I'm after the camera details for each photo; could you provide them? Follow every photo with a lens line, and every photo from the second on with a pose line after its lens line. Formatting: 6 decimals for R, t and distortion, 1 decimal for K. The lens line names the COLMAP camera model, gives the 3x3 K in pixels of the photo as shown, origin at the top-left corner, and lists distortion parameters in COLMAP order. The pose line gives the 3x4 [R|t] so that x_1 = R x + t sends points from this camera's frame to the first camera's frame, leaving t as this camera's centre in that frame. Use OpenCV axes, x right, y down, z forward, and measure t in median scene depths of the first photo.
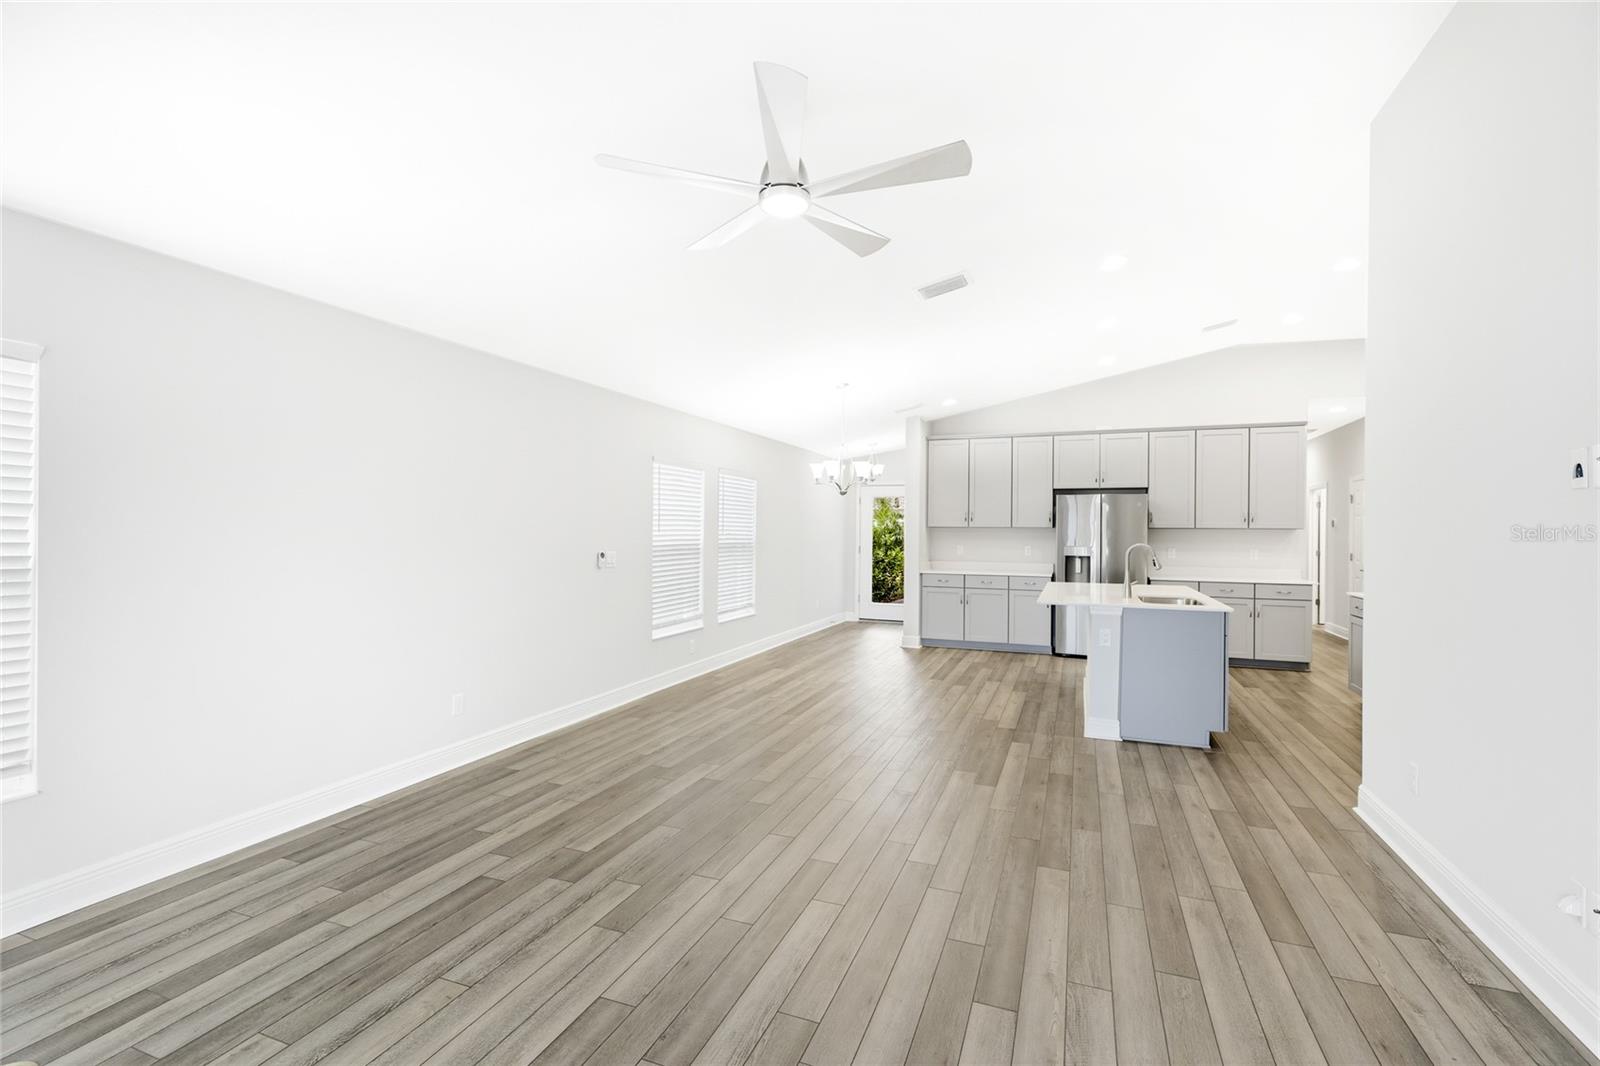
lens RADIAL K [[715.7, 0, 800.6], [0, 715.7, 530.6], [0, 0, 1]] dist [0.001030, -0.000477]
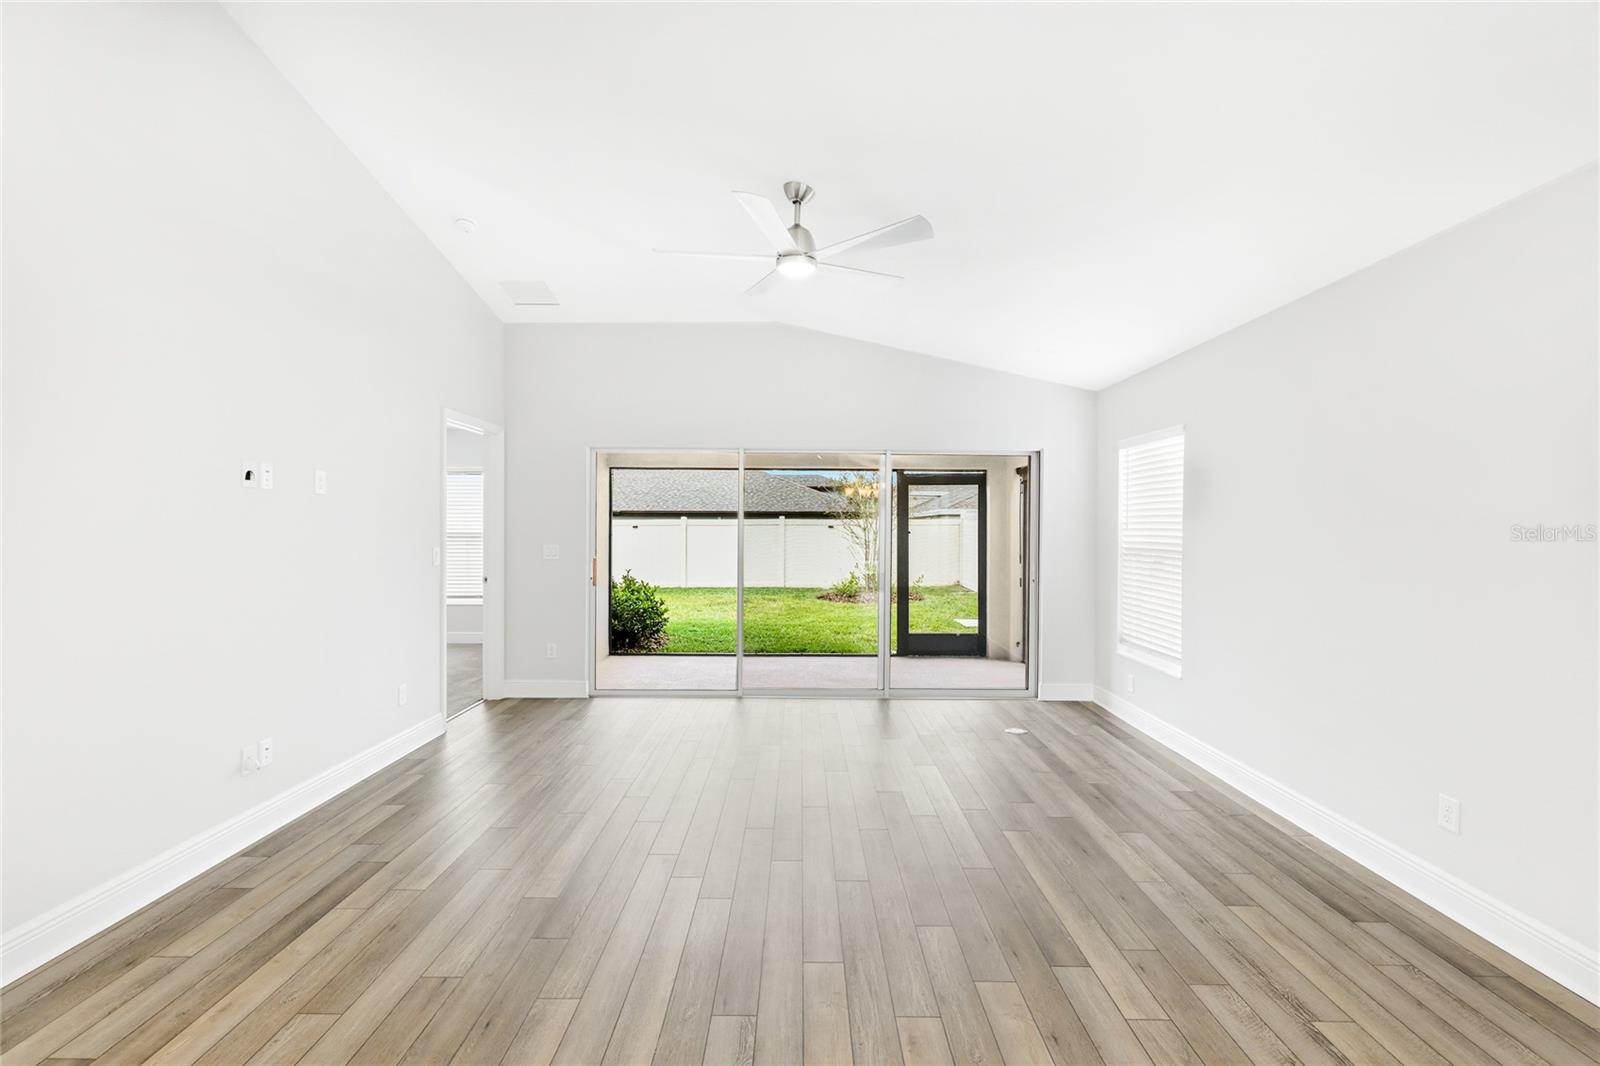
lens RADIAL K [[715.7, 0, 800.6], [0, 715.7, 530.6], [0, 0, 1]] dist [0.001030, -0.000477]
pose [[-0.931293, -0.011969, -0.364073, 0.247897], [-0.013932, 0.999899, 0.002765, 0.005421], [0.364003, 0.007647, -0.931366, 1.263845]]
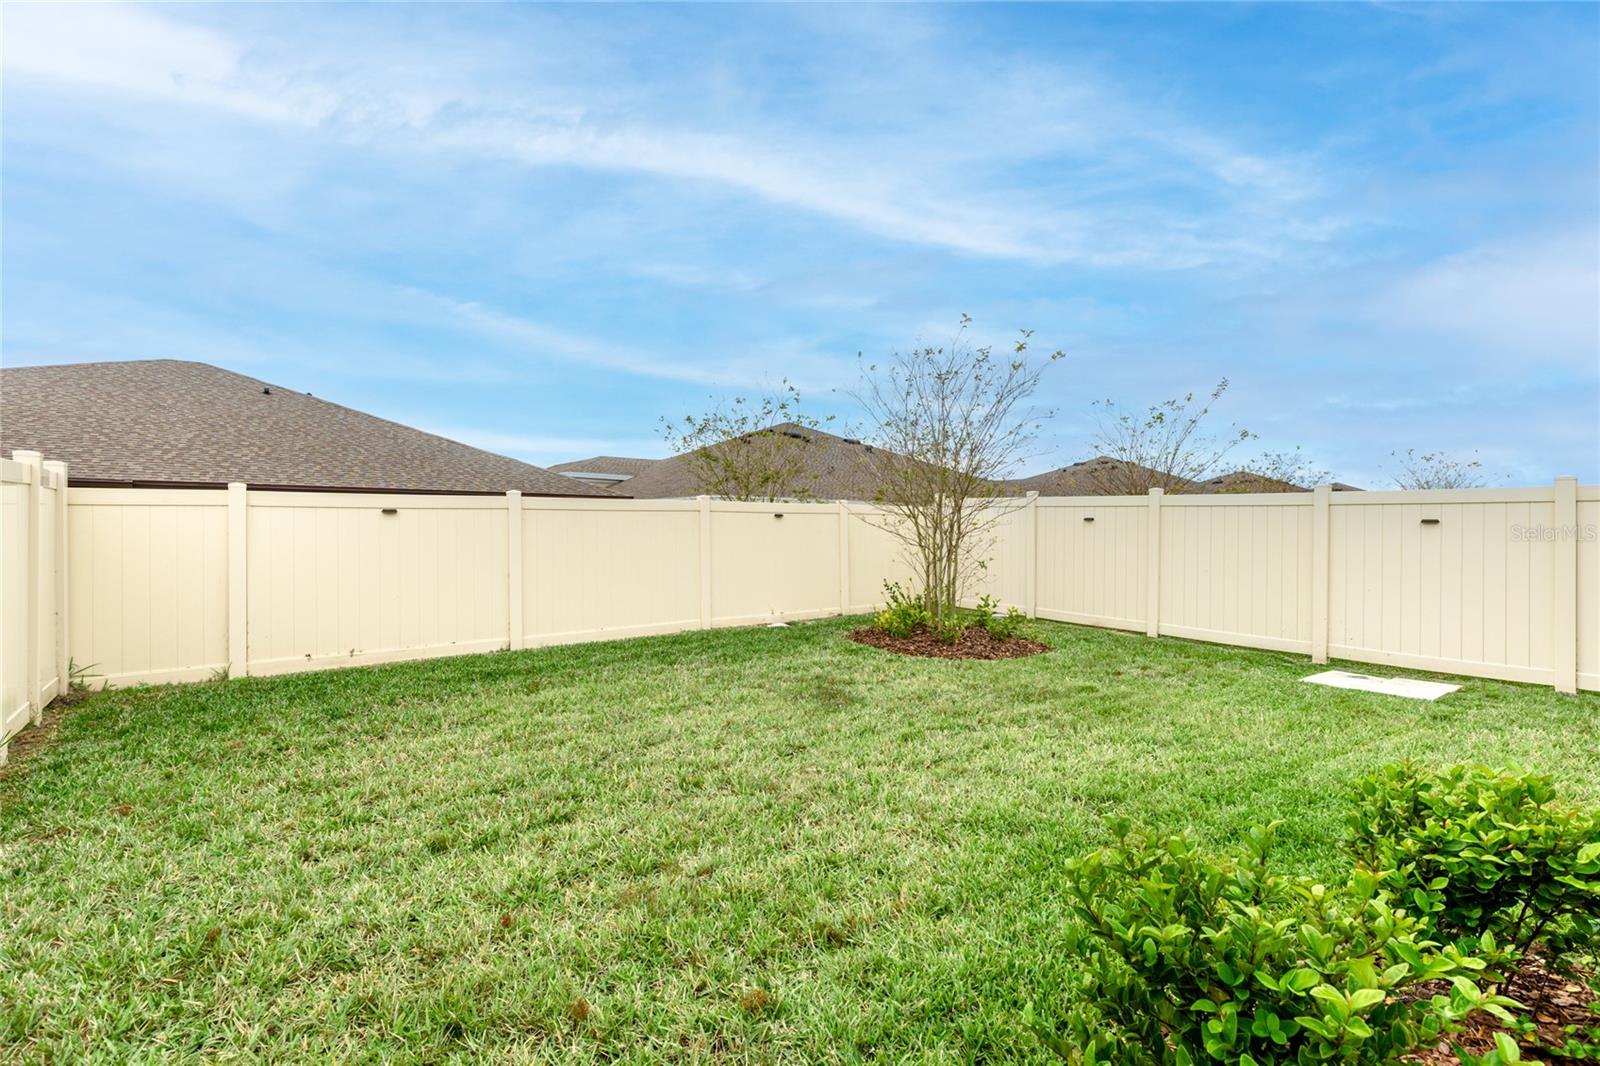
lens RADIAL K [[726.2, 0, 800.0], [0, 726.2, 533.0], [0, 0, 1]] dist [0.000986, -0.000227]
pose [[-0.516909, -0.003121, -0.856035, 0.576594], [-0.014788, 0.999877, 0.005284, 0.035551], [0.855913, 0.015391, -0.516892, -1.151427]]
